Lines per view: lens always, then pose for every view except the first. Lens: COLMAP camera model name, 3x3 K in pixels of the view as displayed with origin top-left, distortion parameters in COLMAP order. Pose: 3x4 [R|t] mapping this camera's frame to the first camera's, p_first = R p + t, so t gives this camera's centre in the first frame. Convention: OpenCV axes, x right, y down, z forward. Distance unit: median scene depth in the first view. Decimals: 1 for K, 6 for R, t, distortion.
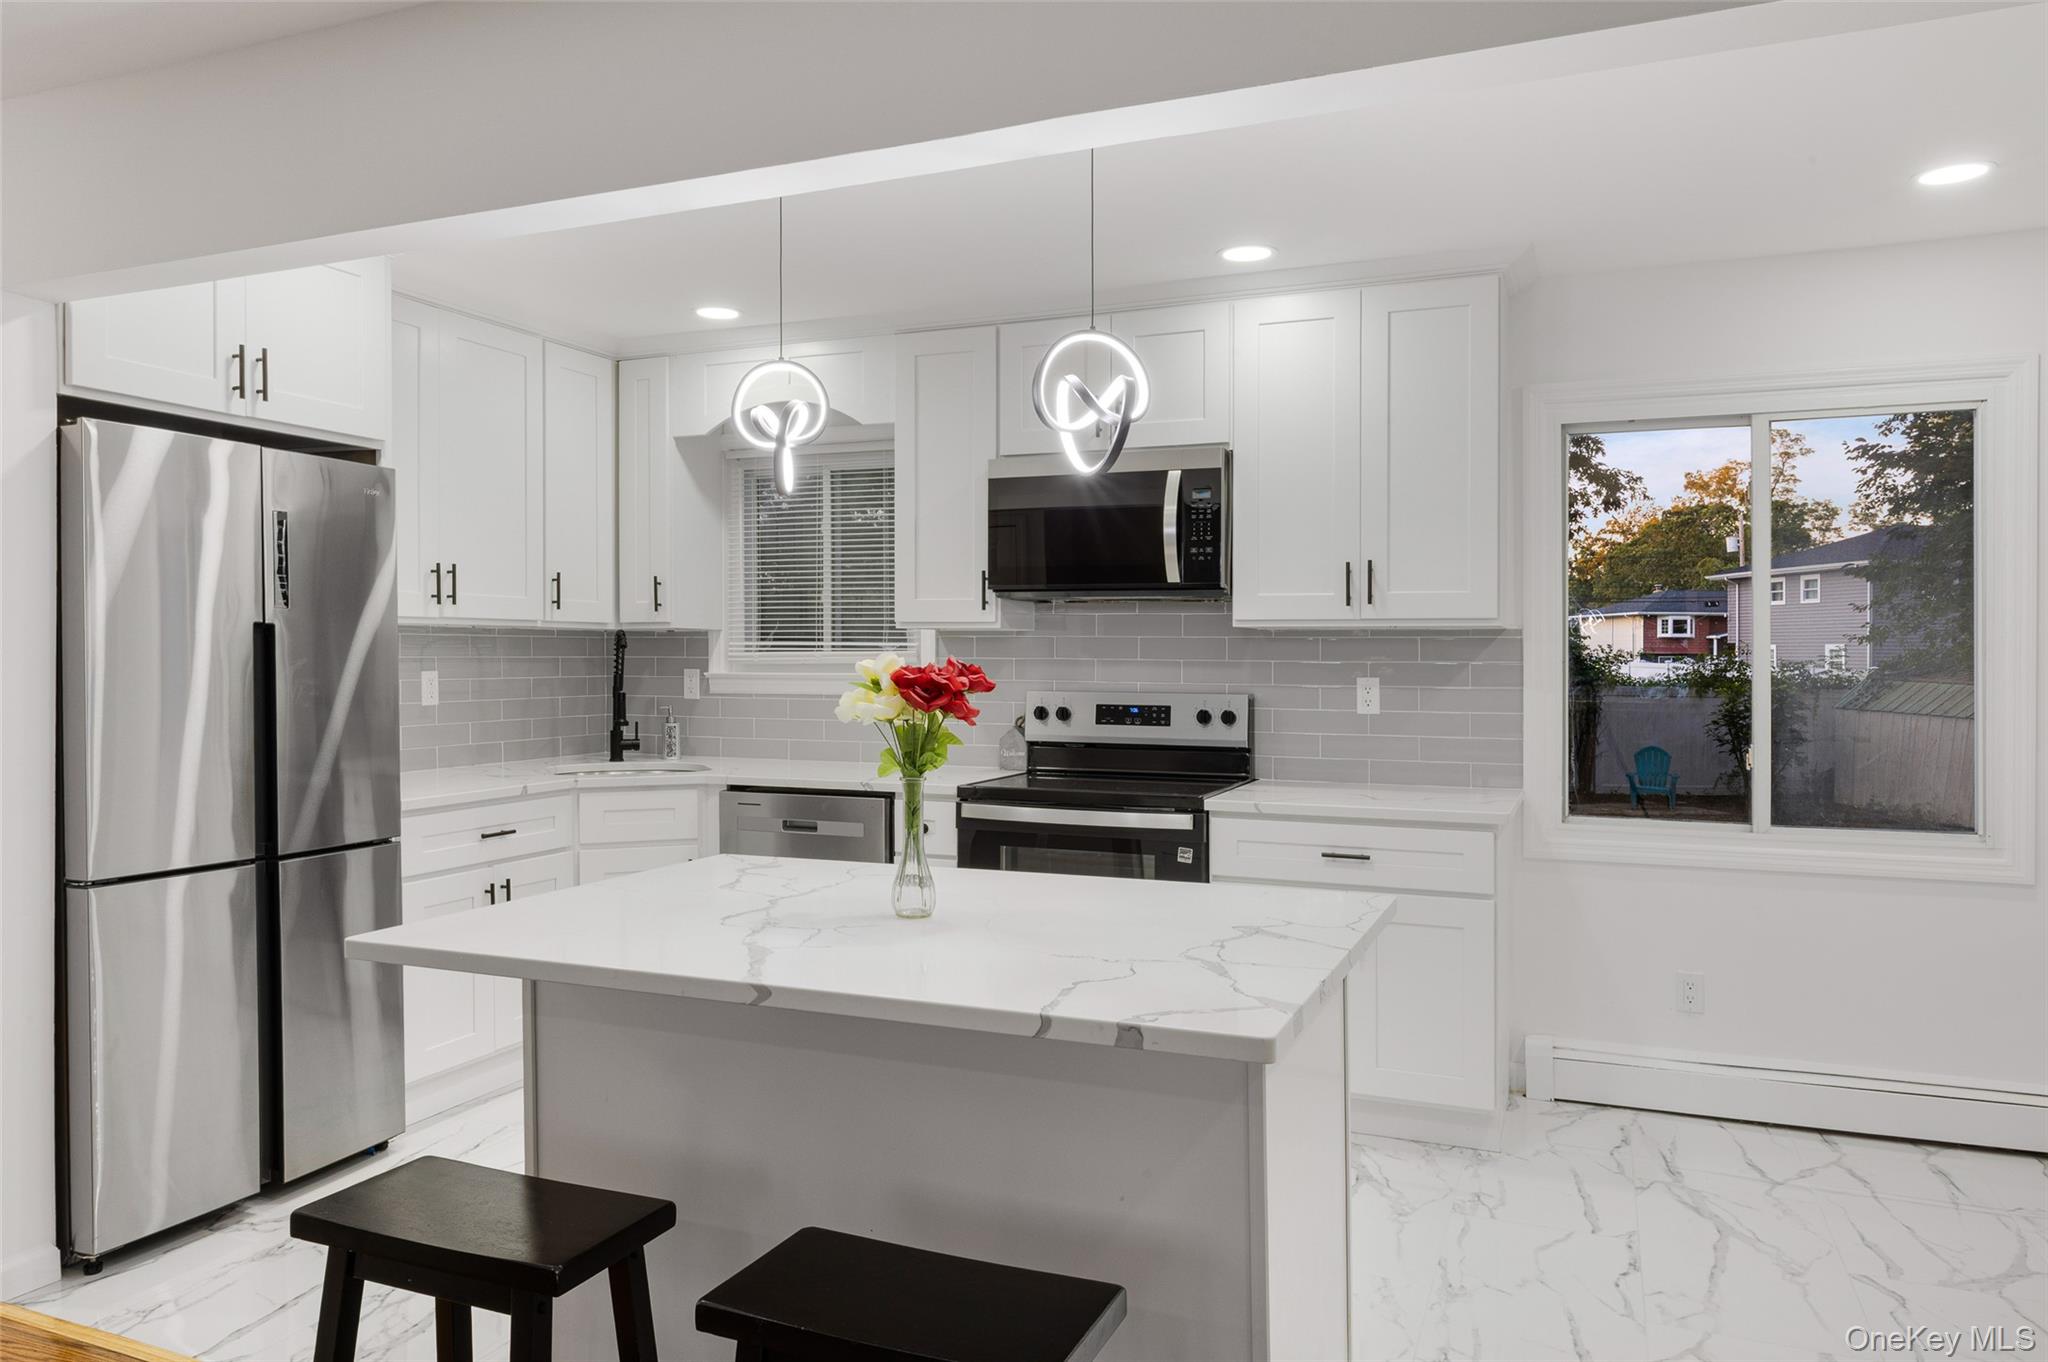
lens RADIAL K [[1382.7, 0, 1023.5], [0, 1382.7, 668.0], [0, 0, 1]] dist [-0.003945, -0.000335]
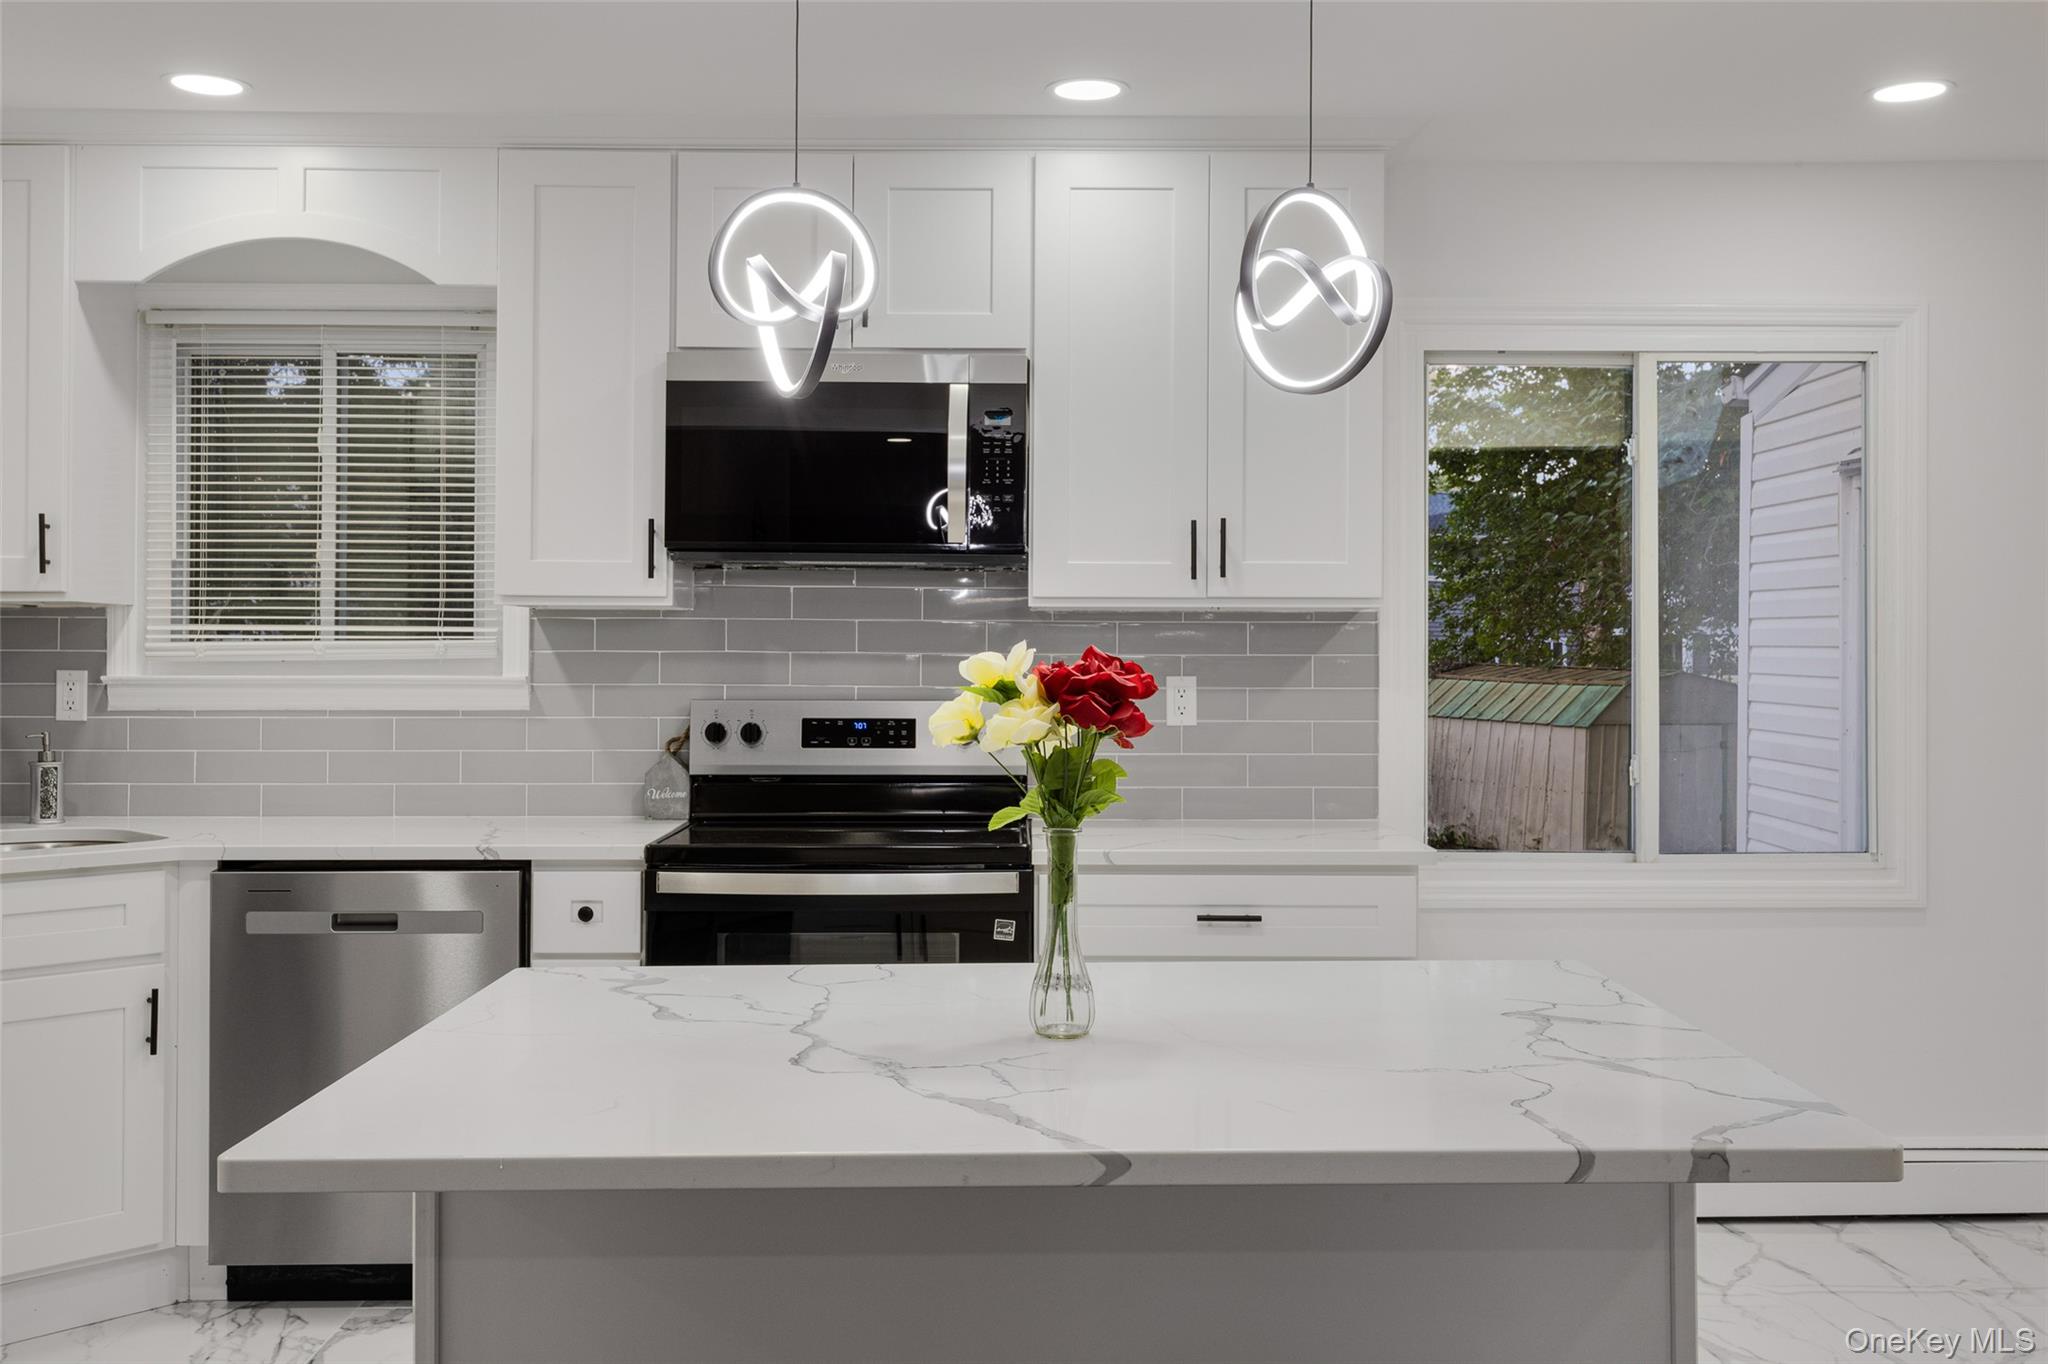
lens RADIAL K [[1958.1, 0, 1031.5], [0, 1958.1, 630.4], [0, 0, 1]] dist [0.013722, 0.000000]
pose [[0.915726, 0.002656, 0.401795, -0.242414], [0.004637, 0.999842, -0.017179, -0.000019], [-0.401777, 0.017594, 0.915569, 0.069056]]
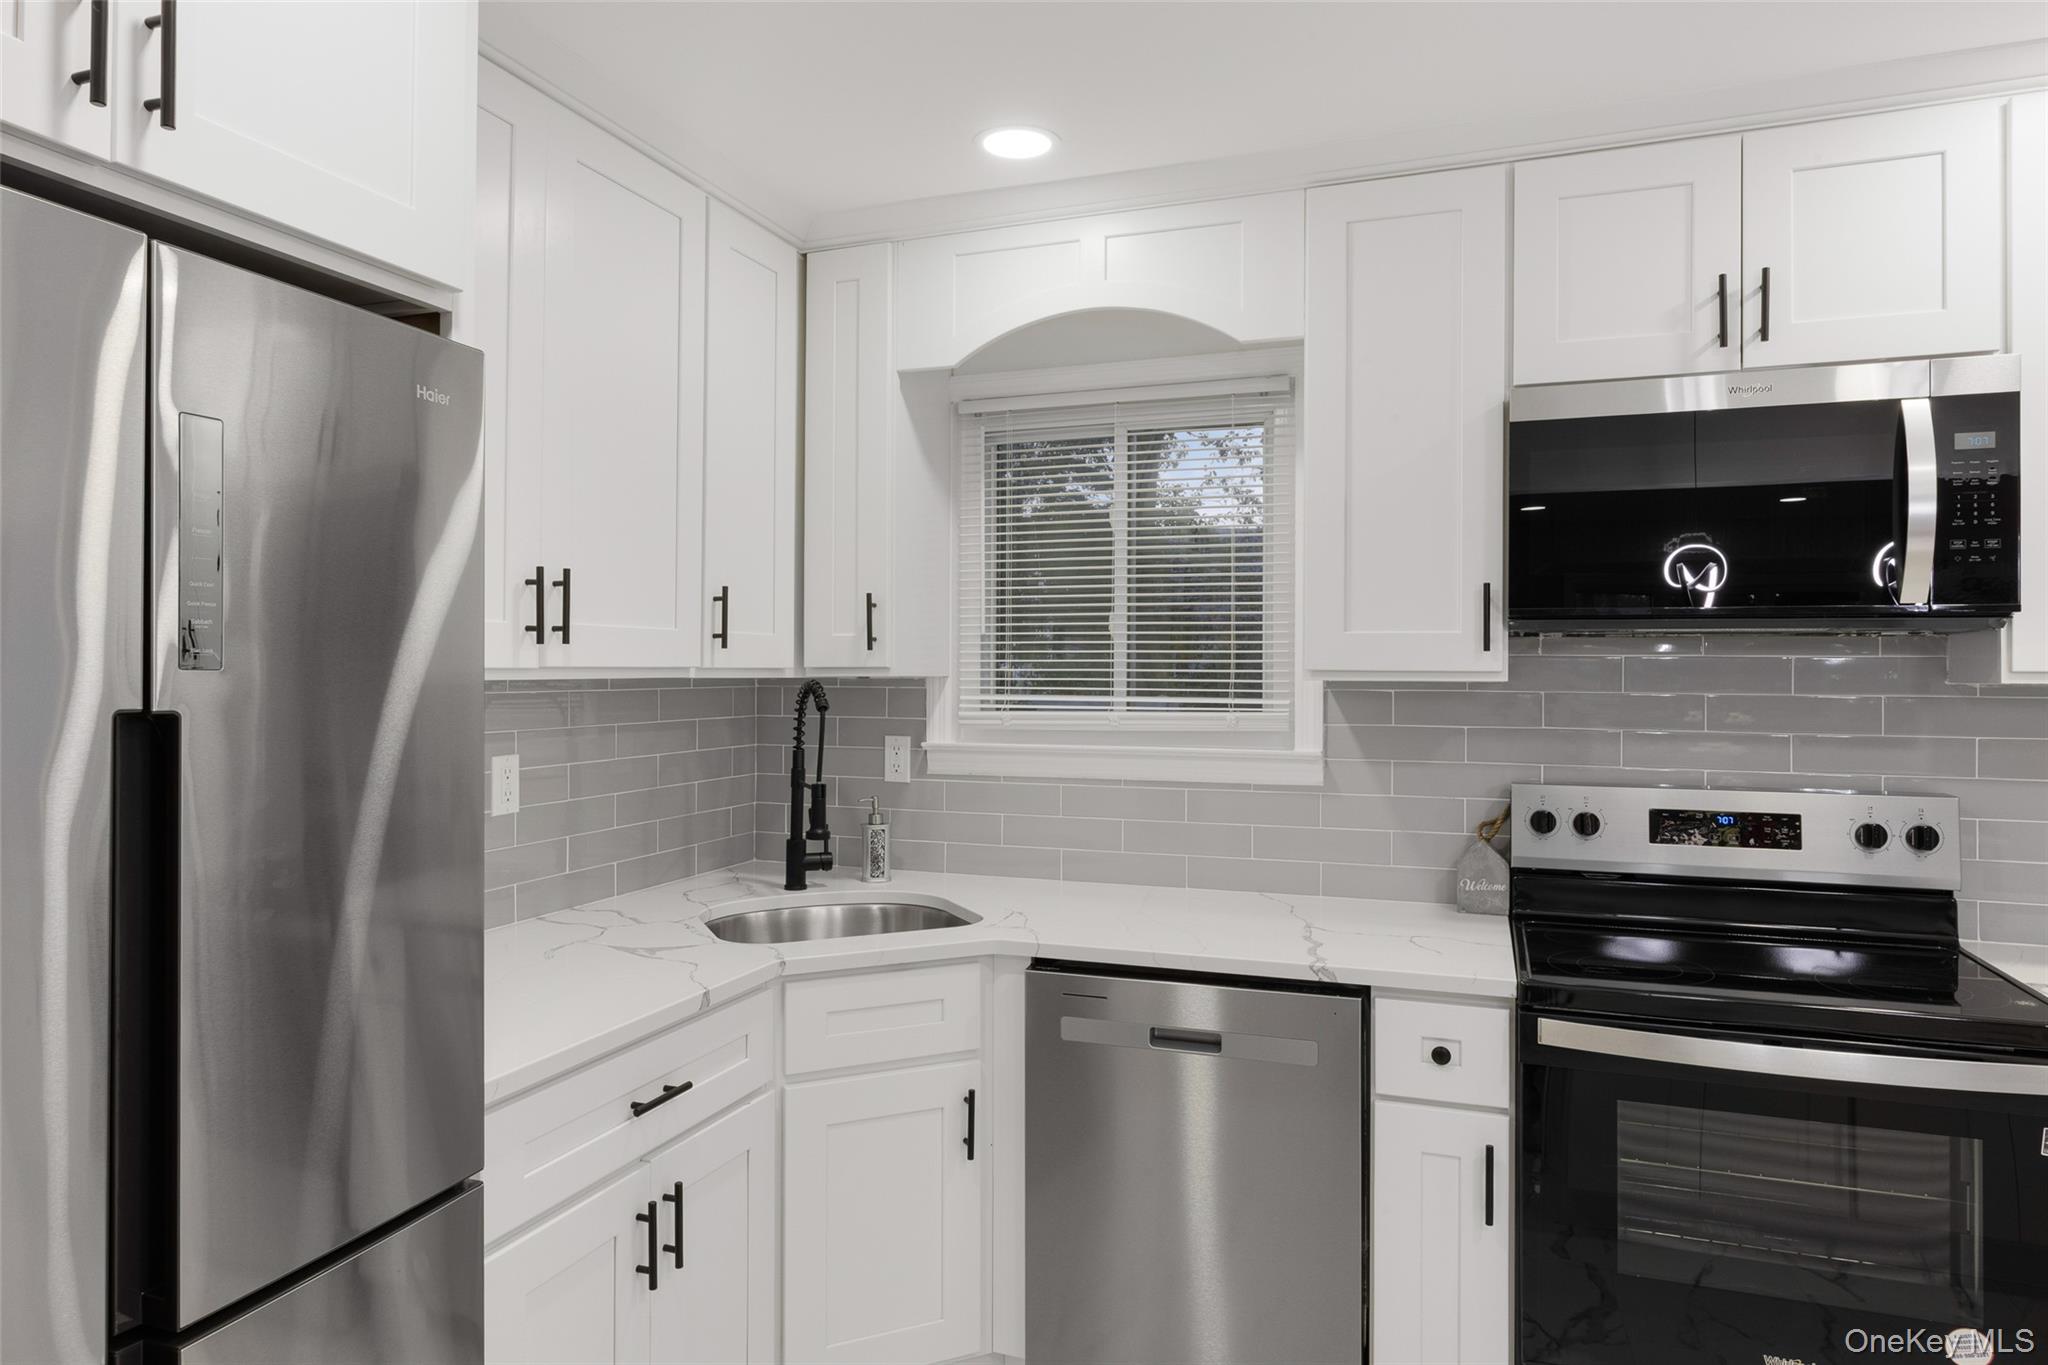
lens RADIAL K [[1229.5, 0, 1011.0], [0, 1229.5, 639.3], [0, 0, 1]] dist [-0.017735, 0.007952]
pose [[0.999287, -0.000775, 0.037758, -0.250748], [0.002059, 0.999421, -0.033967, -0.030344], [-0.037709, 0.034021, 0.998709, 0.502884]]
